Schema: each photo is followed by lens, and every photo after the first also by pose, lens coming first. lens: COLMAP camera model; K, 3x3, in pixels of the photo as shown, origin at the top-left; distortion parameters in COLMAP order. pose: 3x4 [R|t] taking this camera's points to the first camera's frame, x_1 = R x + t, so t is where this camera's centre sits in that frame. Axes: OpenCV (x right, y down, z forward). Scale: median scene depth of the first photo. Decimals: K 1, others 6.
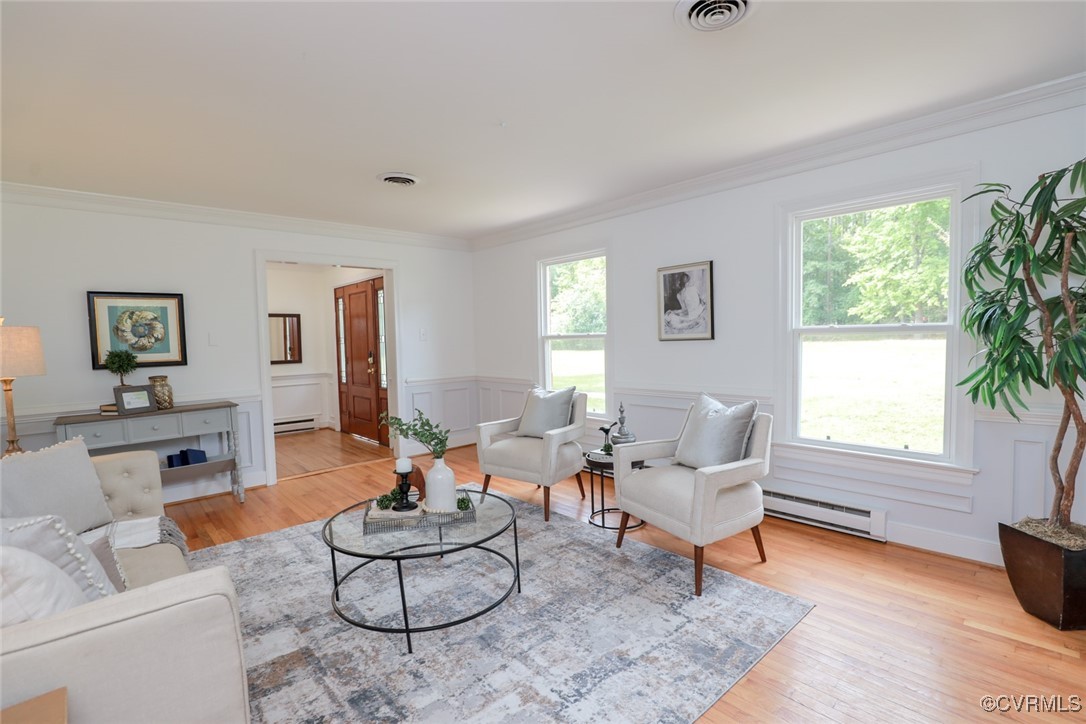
lens RADIAL K [[502.0, 0, 541.4], [0, 502.0, 365.3], [0, 0, 1]] dist [-0.031924, 0.002839]
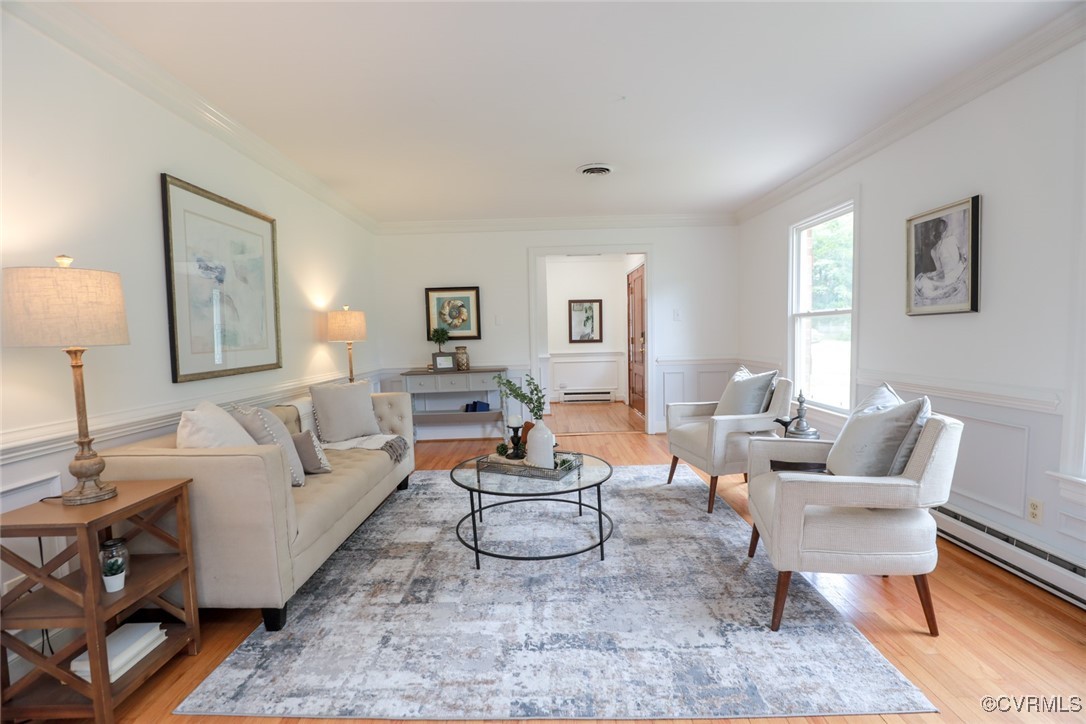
lens RADIAL K [[502.0, 0, 544.1], [0, 502.0, 366.3], [0, 0, 1]] dist [-0.031924, 0.002839]
pose [[0.736912, 0.050205, -0.674122, 0.364535], [-0.030387, 0.998690, 0.041160, 0.012565], [0.675306, -0.009847, 0.737472, 0.111811]]
